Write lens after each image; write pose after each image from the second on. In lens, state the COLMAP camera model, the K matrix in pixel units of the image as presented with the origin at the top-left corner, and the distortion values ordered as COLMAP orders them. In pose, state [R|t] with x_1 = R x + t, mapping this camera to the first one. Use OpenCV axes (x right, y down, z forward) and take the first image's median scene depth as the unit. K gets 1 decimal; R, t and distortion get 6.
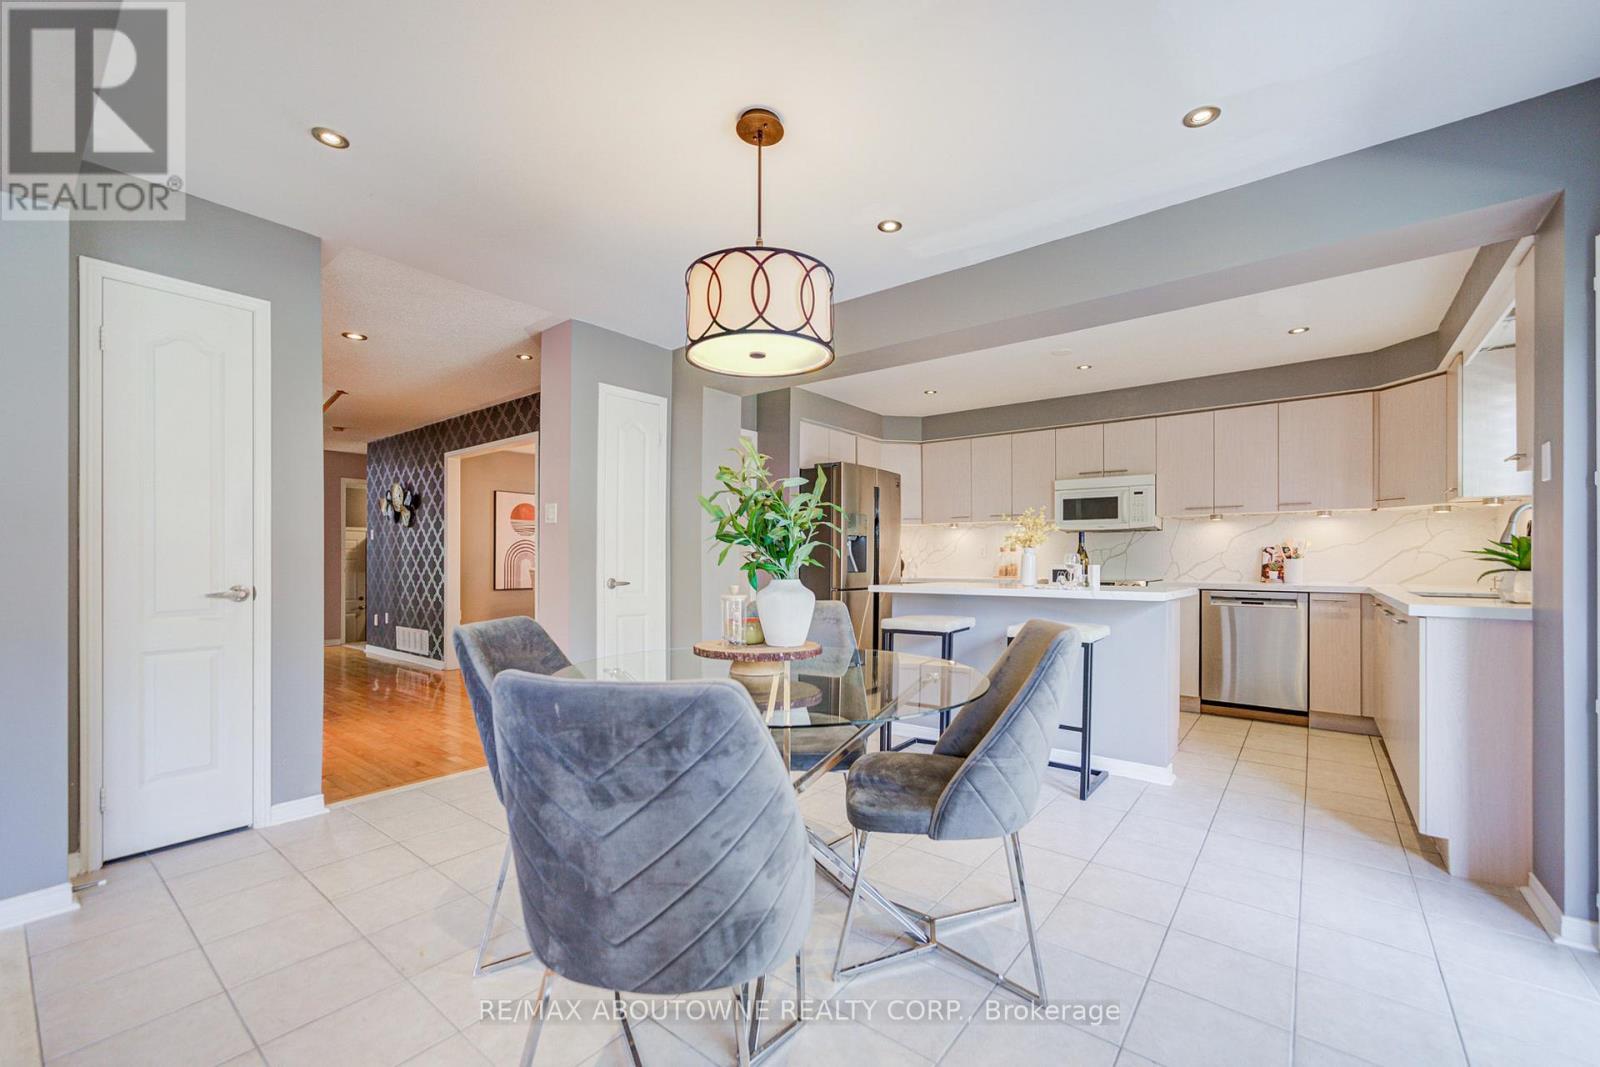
lens RADIAL K [[689.3, 0, 805.4], [0, 689.3, 553.4], [0, 0, 1]] dist [0.002348, -0.000009]
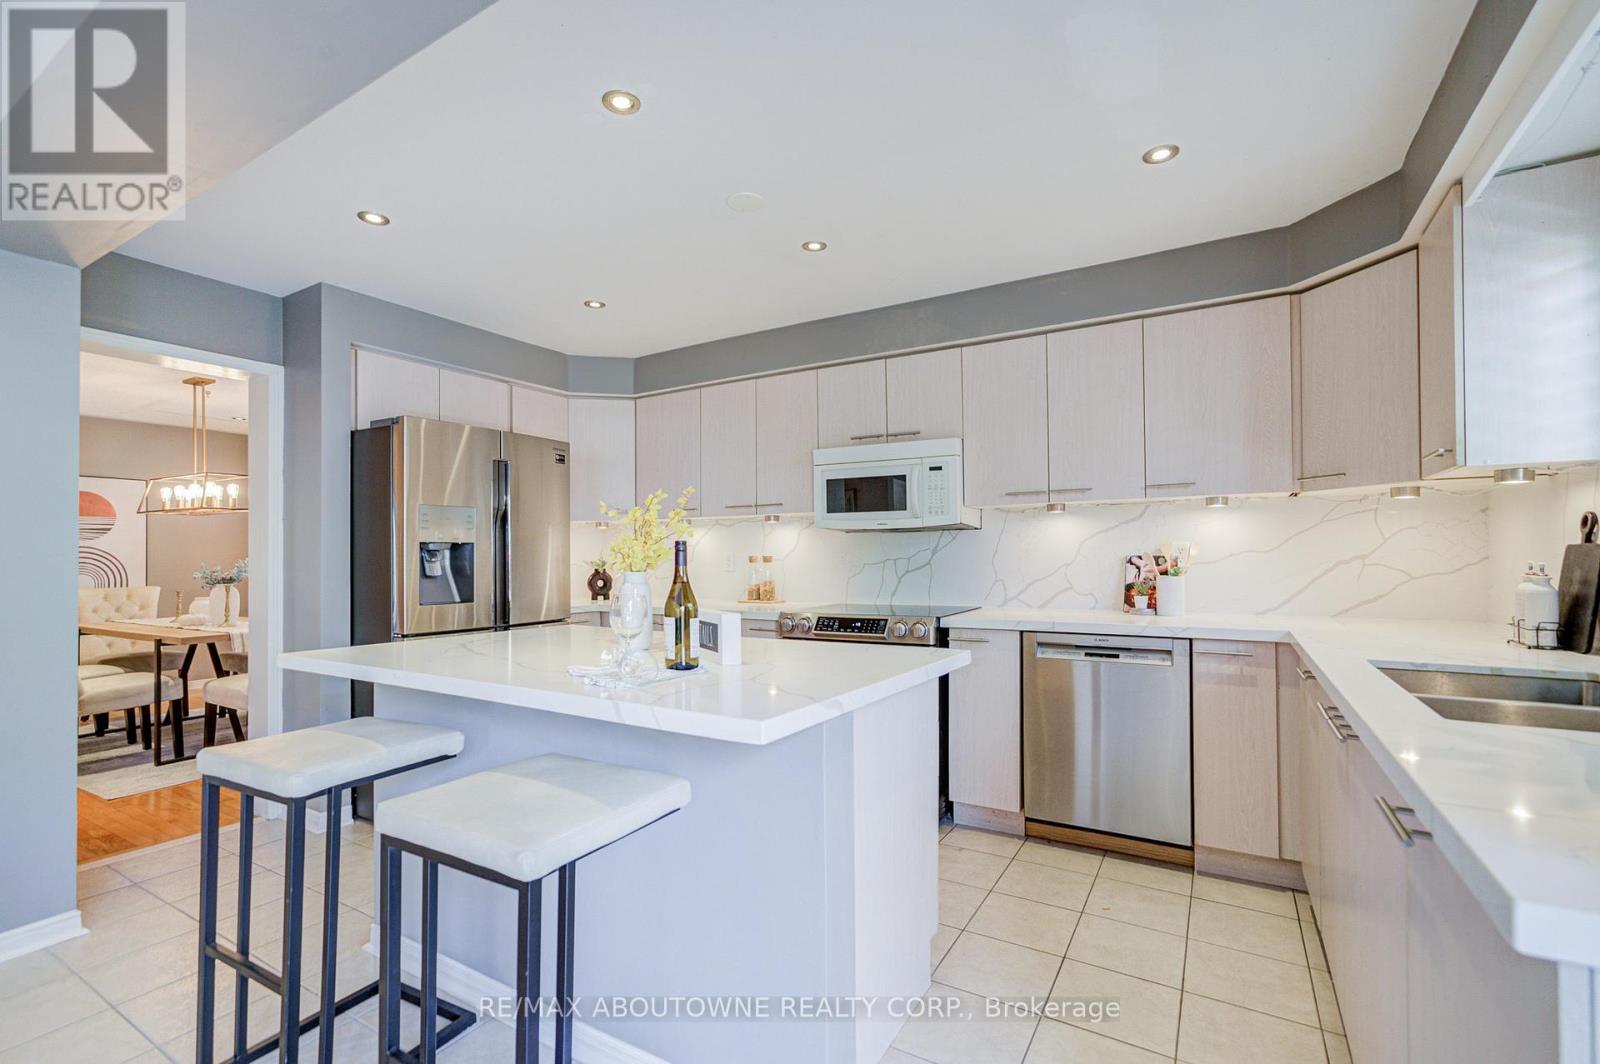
lens RADIAL K [[702.2, 0, 801.8], [0, 702.2, 540.5], [0, 0, 1]] dist [0.003016, 0.000748]
pose [[0.995515, -0.003480, 0.094543, 0.336151], [0.004530, 0.999930, -0.010897, -0.018691], [-0.094498, 0.011276, 0.995461, 0.427773]]
